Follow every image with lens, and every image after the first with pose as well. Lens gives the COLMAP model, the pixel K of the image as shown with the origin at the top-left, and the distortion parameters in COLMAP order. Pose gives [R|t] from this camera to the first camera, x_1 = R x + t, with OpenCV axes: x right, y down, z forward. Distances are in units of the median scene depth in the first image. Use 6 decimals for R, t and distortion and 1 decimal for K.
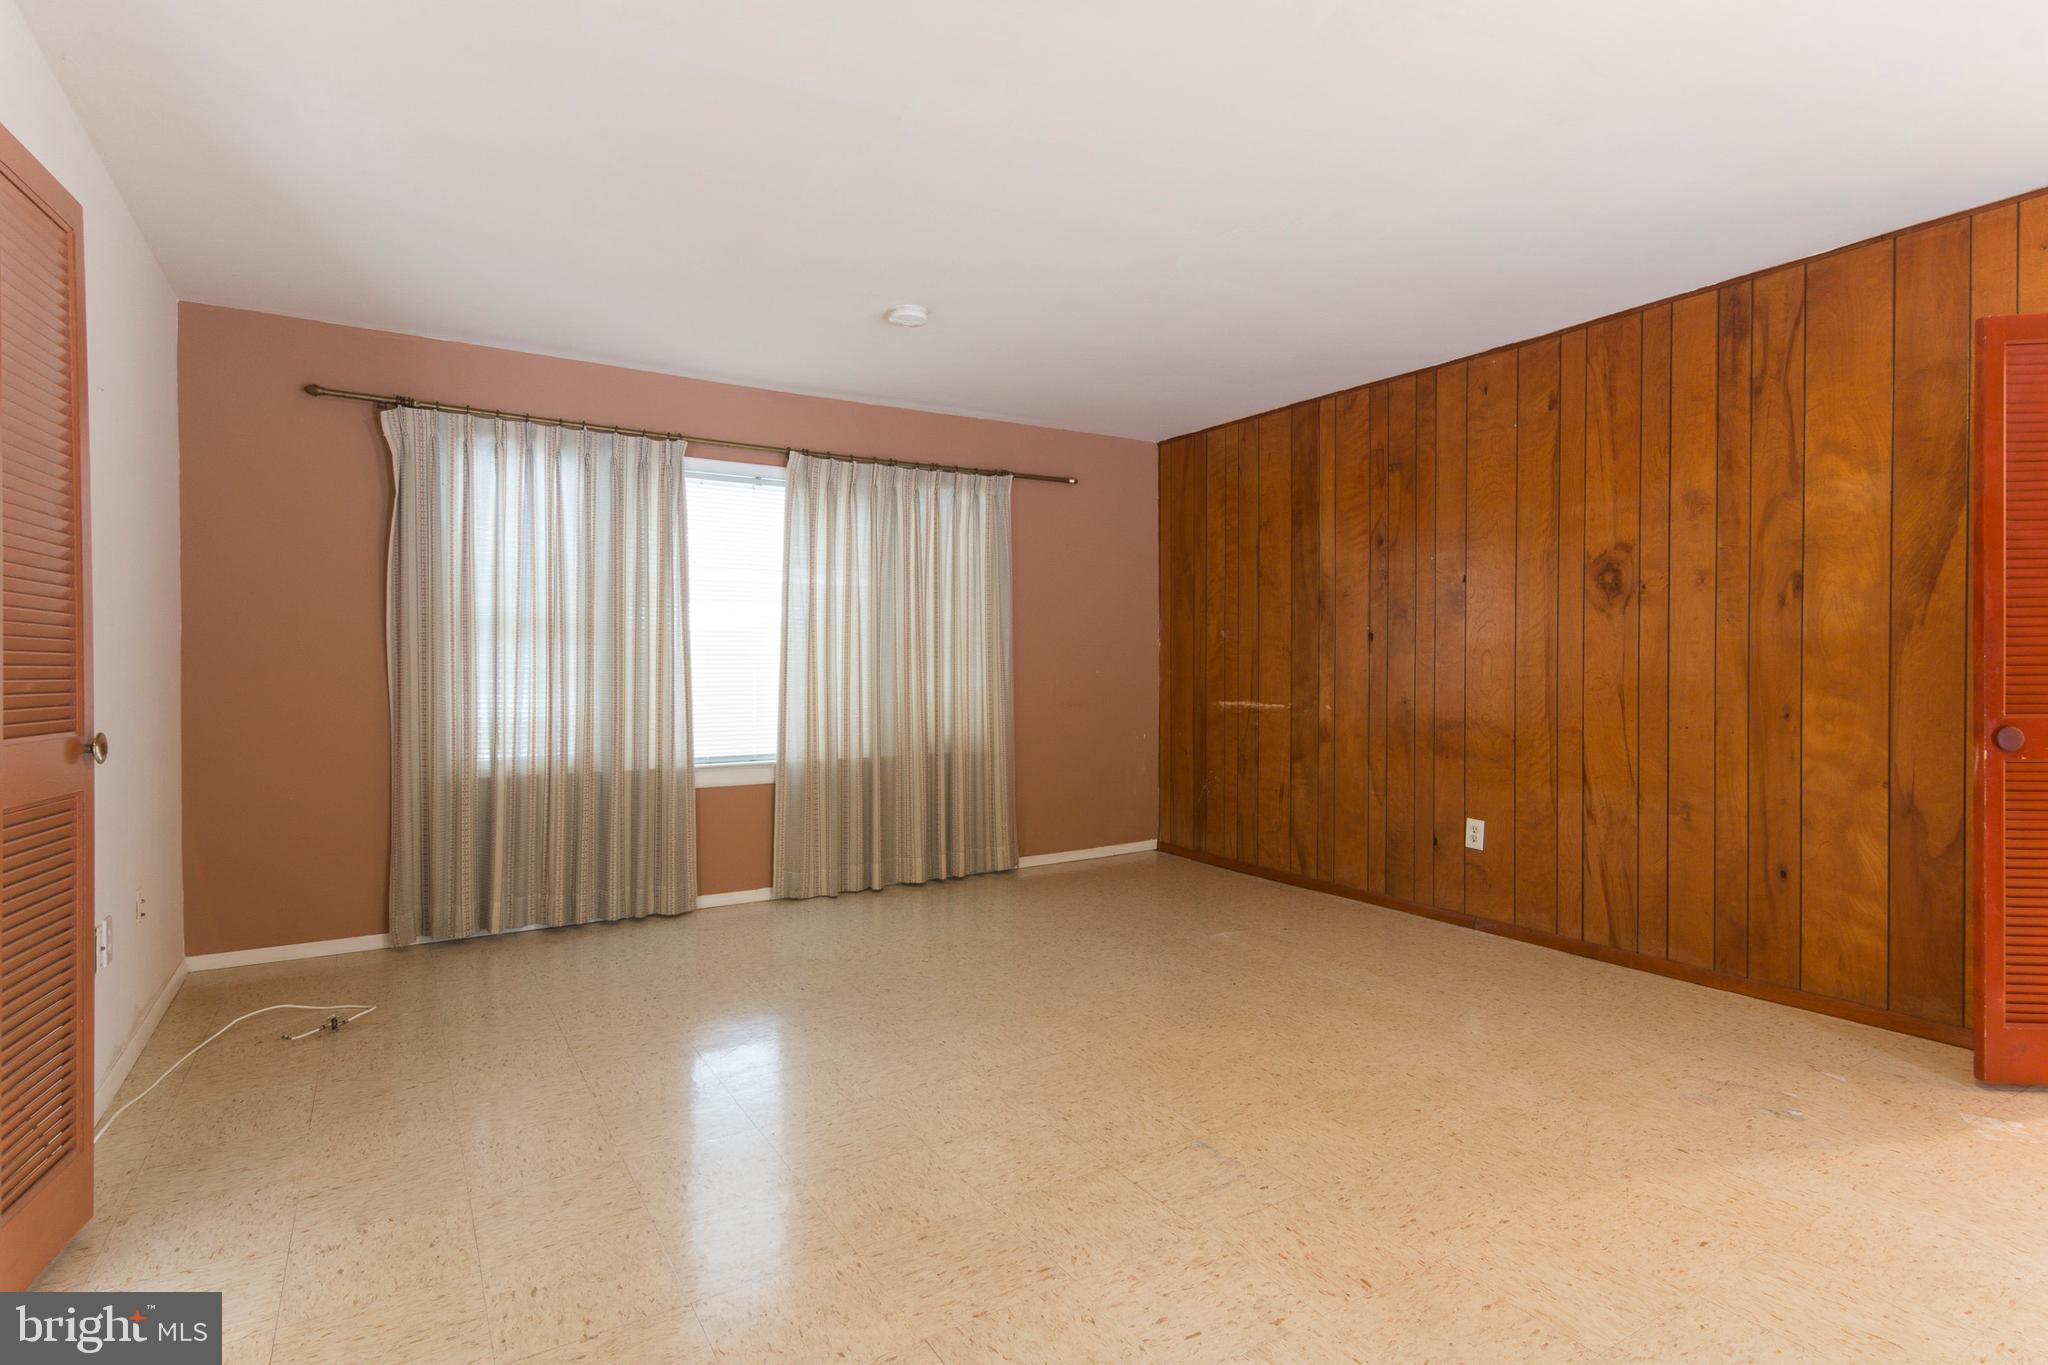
lens RADIAL K [[1015.9, 0, 1024.0], [0, 1015.9, 682.5], [0, 0, 1]] dist [0.037004, -0.016978]
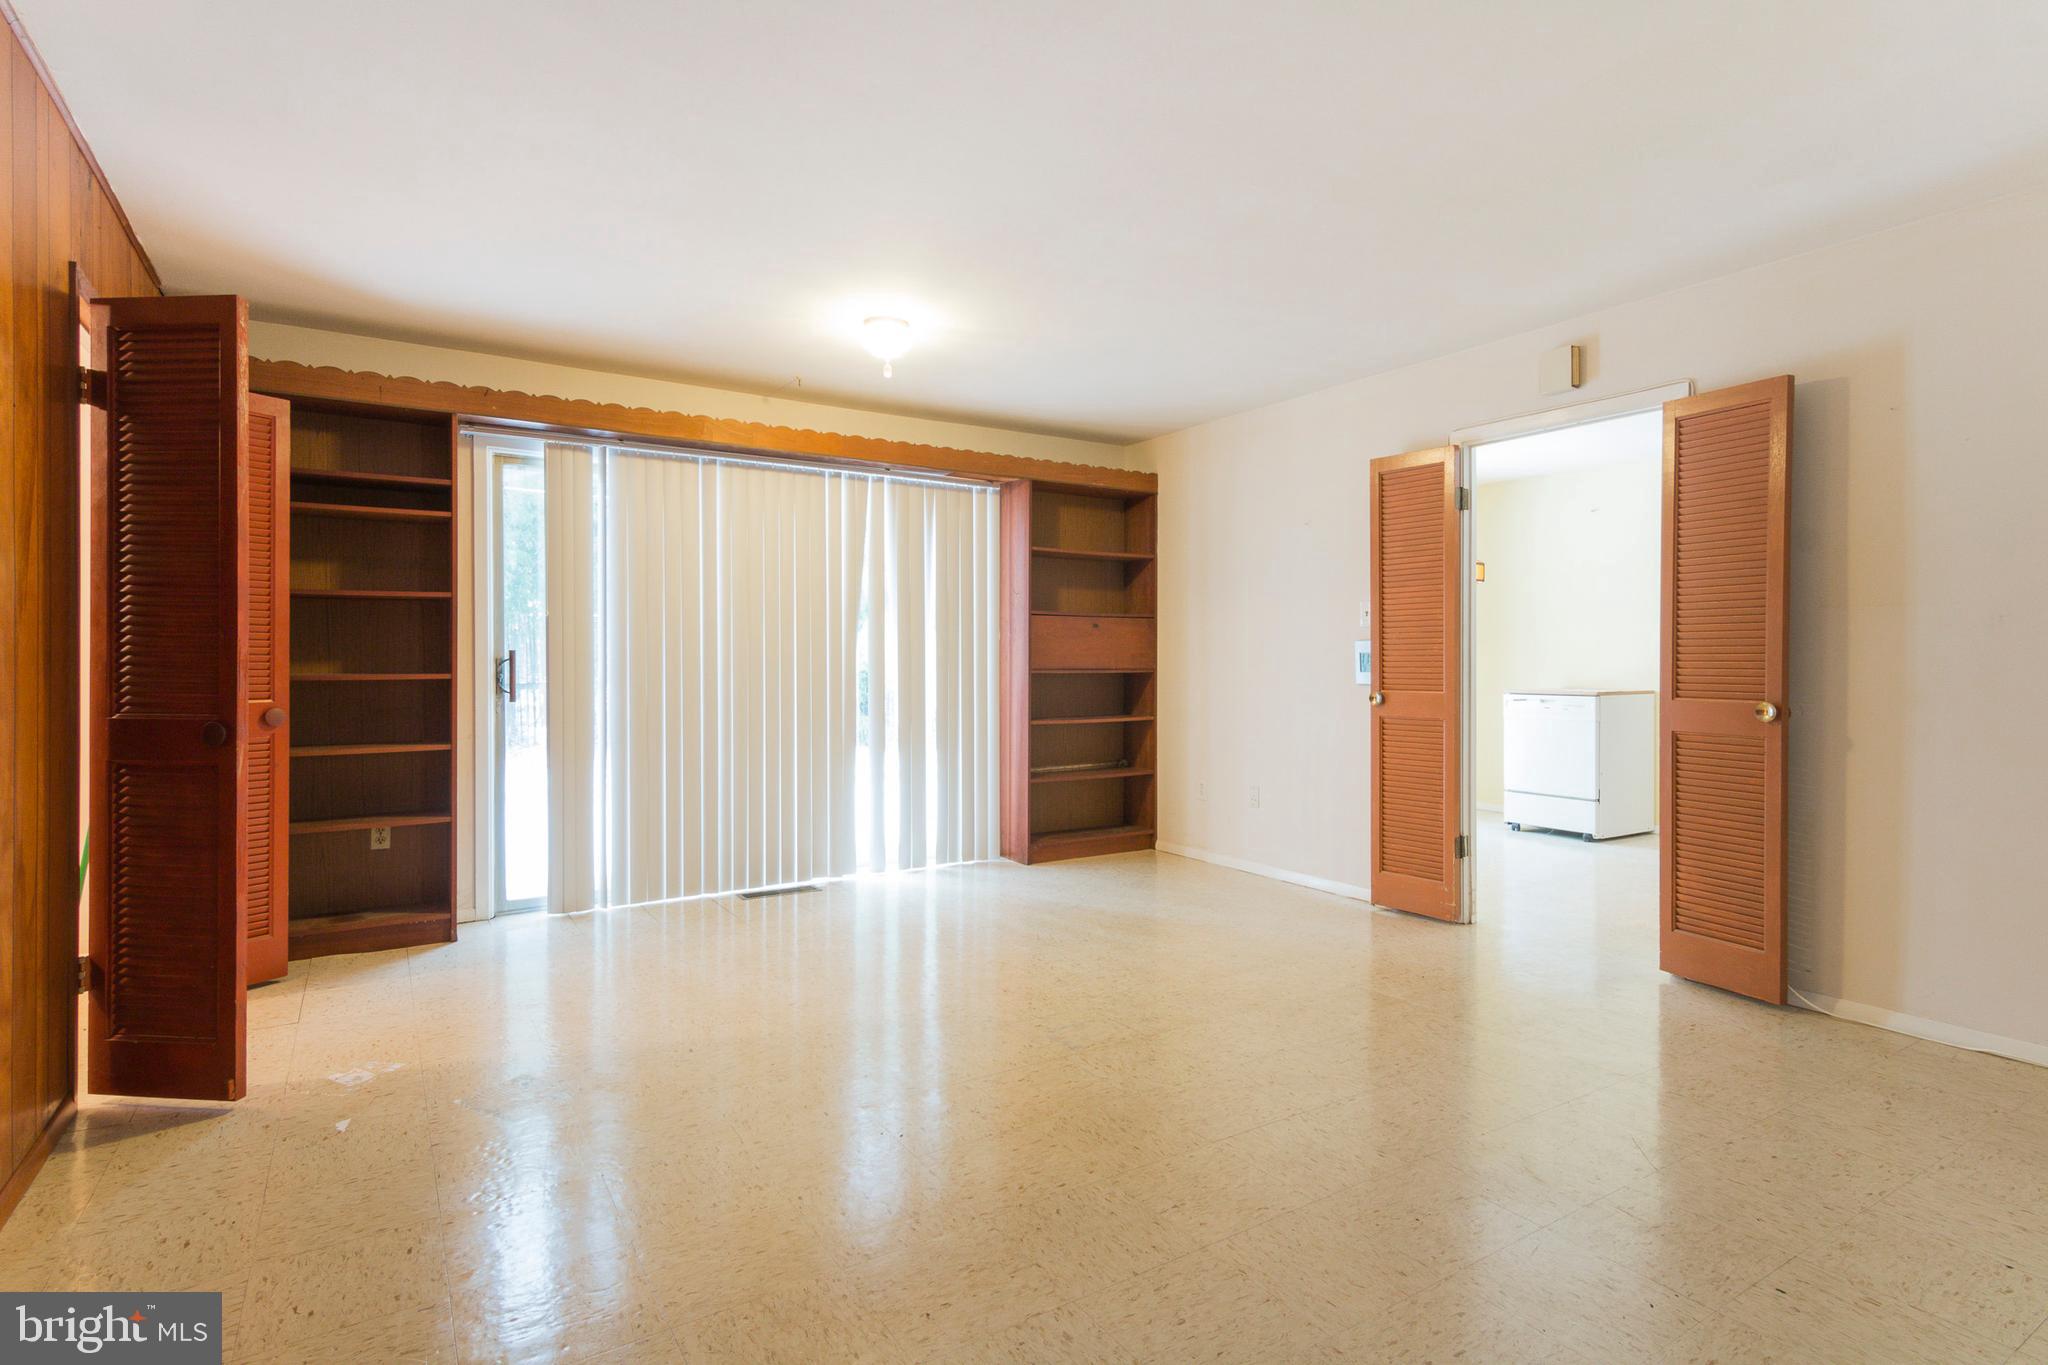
lens RADIAL K [[1021.0, 0, 1019.4], [0, 1021.0, 661.6], [0, 0, 1]] dist [0.023922, -0.012498]
pose [[-0.999986, -0.000273, -0.005291, 0.131663], [-0.000349, 0.999894, 0.014528, -0.018258], [0.005287, 0.014529, -0.999880, 1.185676]]
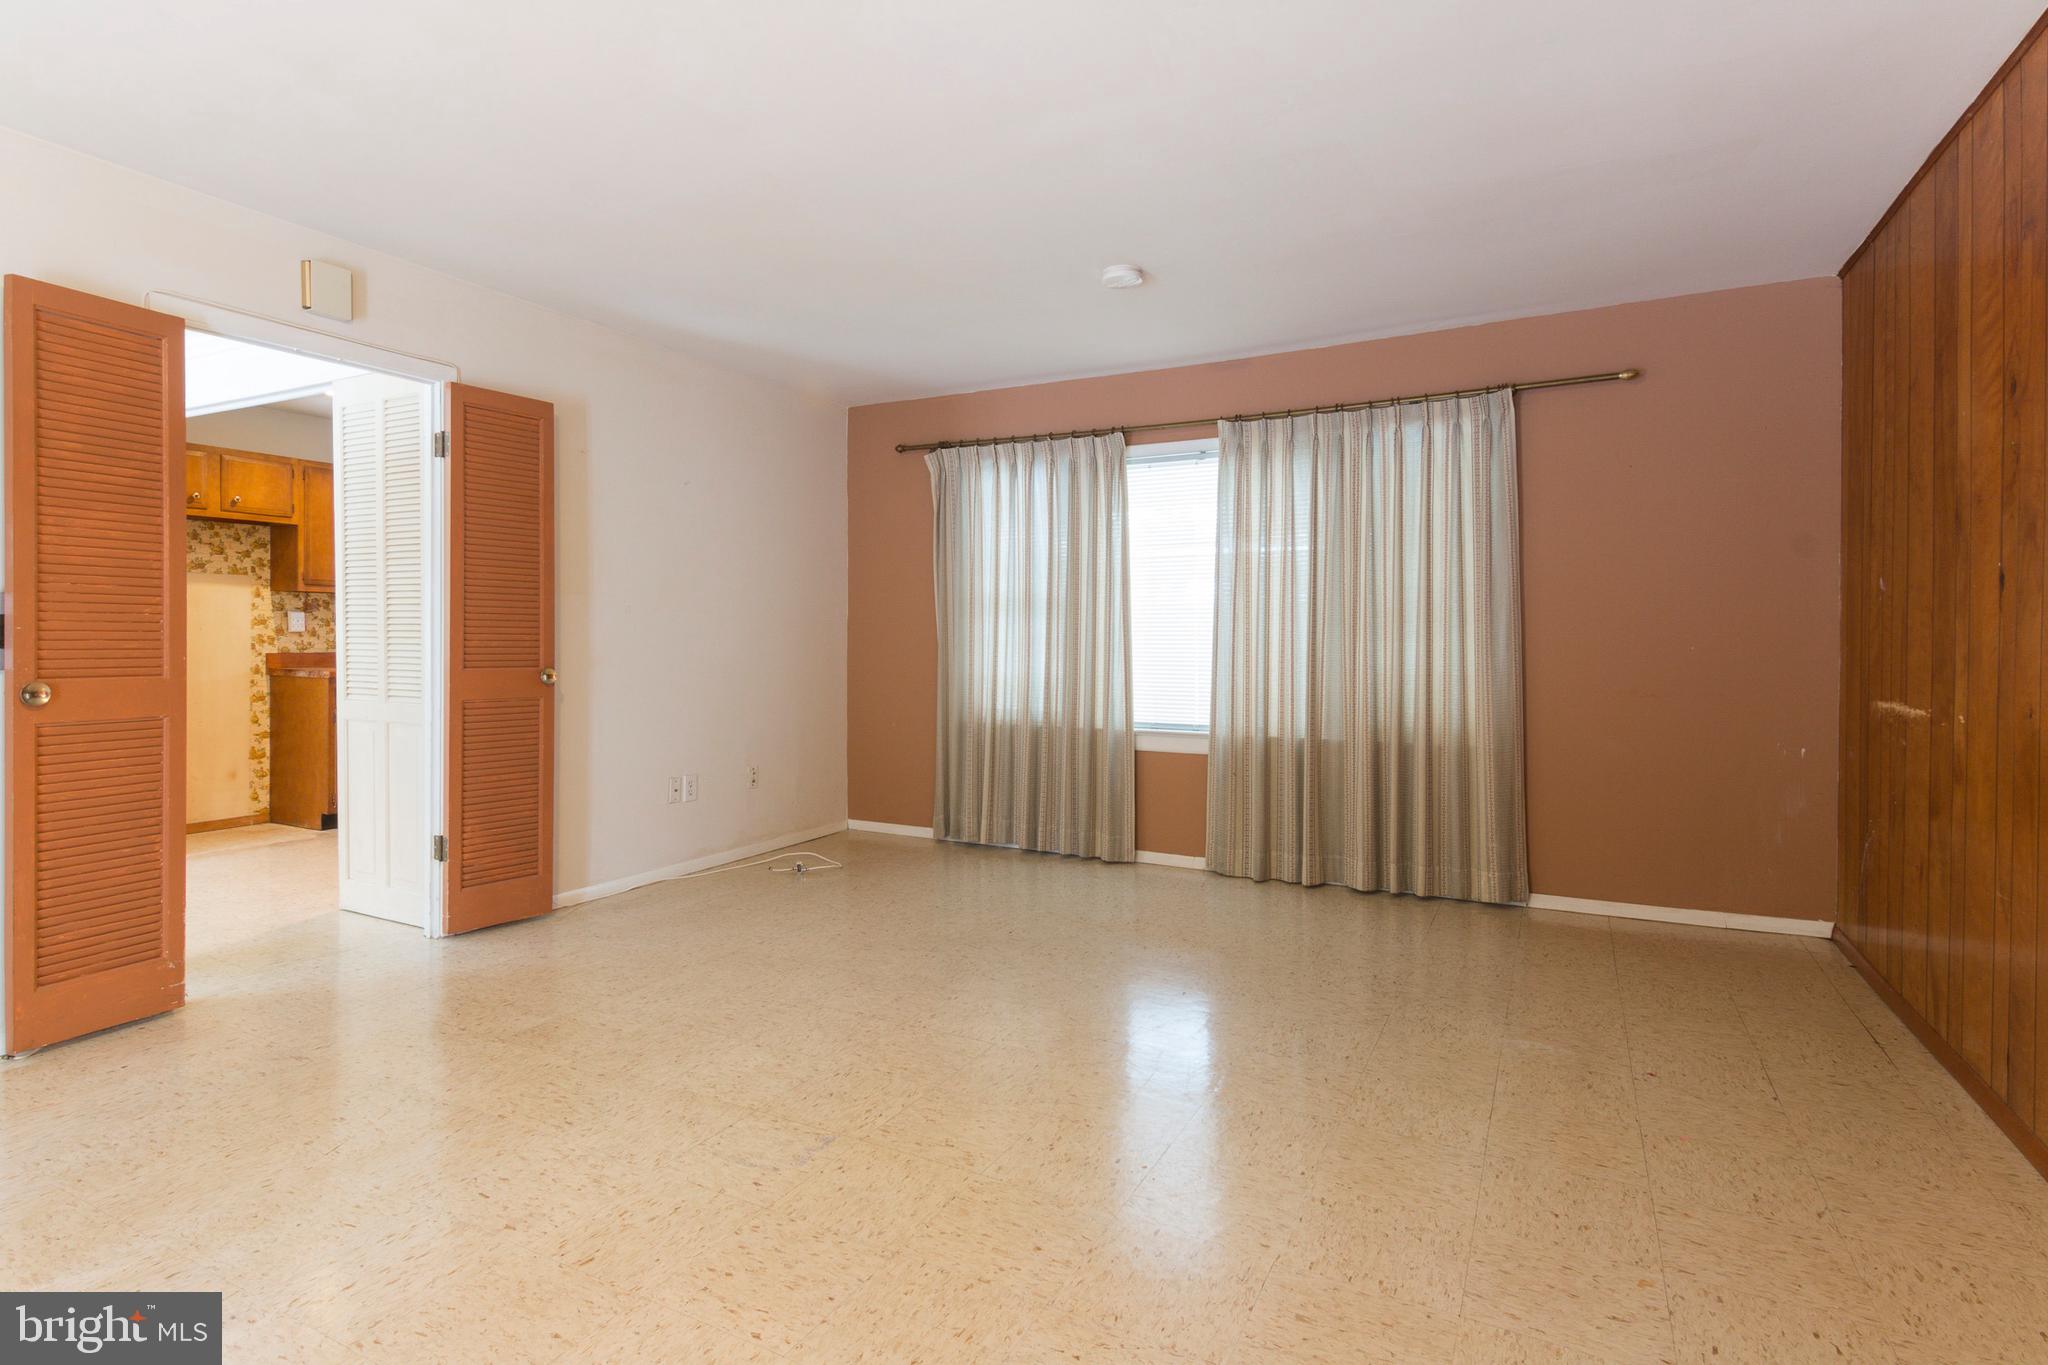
lens RADIAL K [[1029.7, 0, 1023.7], [0, 1029.7, 660.8], [0, 0, 1]] dist [0.030689, -0.017898]
pose [[0.505052, 0.021229, -0.862828, 0.576471], [-0.018263, 0.999736, 0.013907, -0.004674], [0.862896, 0.008734, 0.505307, 0.353771]]
